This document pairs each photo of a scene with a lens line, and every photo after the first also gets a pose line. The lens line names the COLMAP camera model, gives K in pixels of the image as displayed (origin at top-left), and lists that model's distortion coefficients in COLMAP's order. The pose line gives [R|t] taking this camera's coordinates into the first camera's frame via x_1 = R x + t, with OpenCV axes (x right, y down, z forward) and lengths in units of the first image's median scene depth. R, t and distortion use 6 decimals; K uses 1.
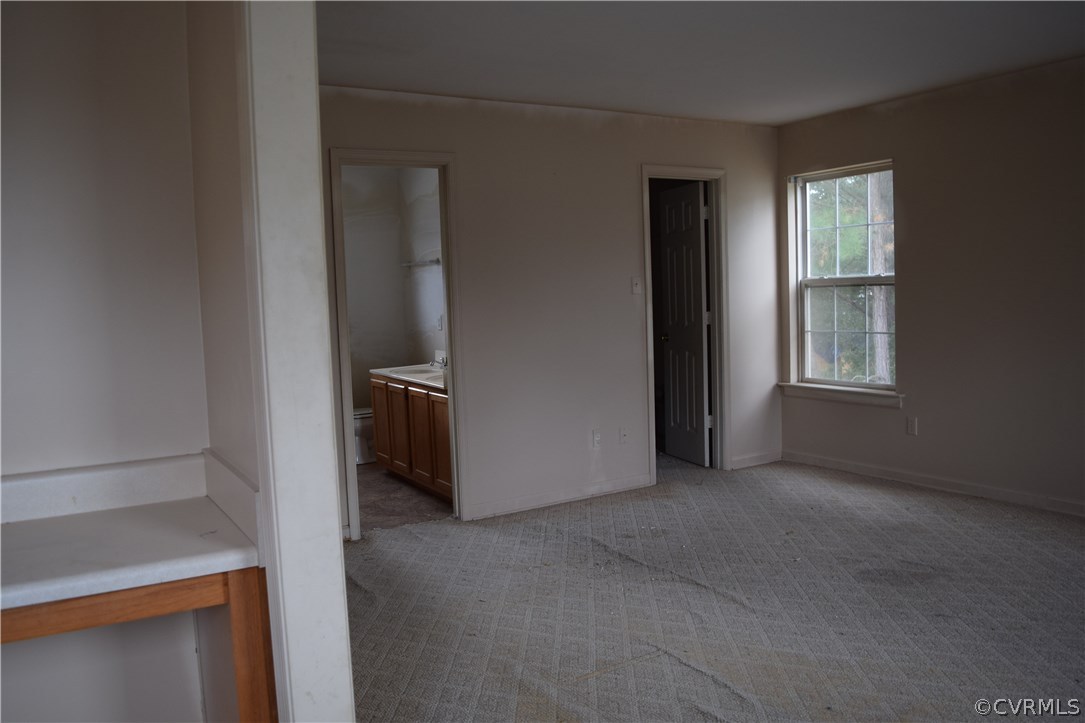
lens RADIAL K [[841.9, 0, 540.2], [0, 841.9, 358.3], [0, 0, 1]] dist [-0.083459, 0.001306]
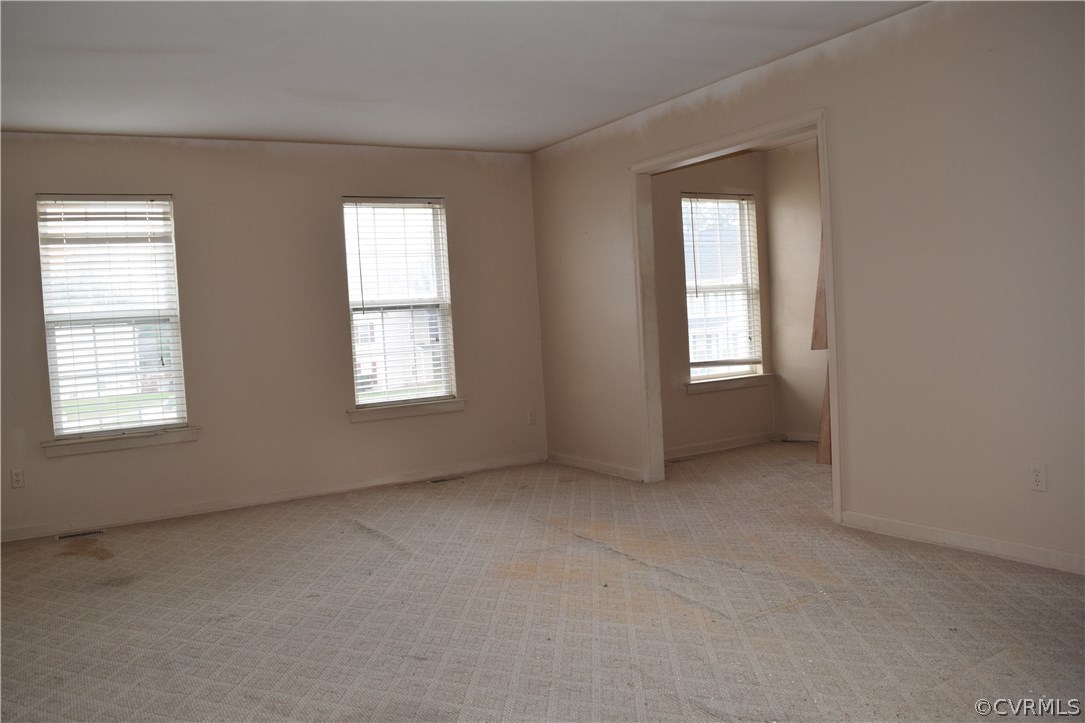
lens RADIAL K [[841.9, 0, 540.2], [0, 841.9, 358.3], [0, 0, 1]] dist [-0.083459, 0.001306]
pose [[-0.995677, 0.091560, 0.015594, 0.318843], [0.092701, 0.990038, 0.105979, -0.087464], [-0.005735, 0.106966, -0.994246, 1.849348]]
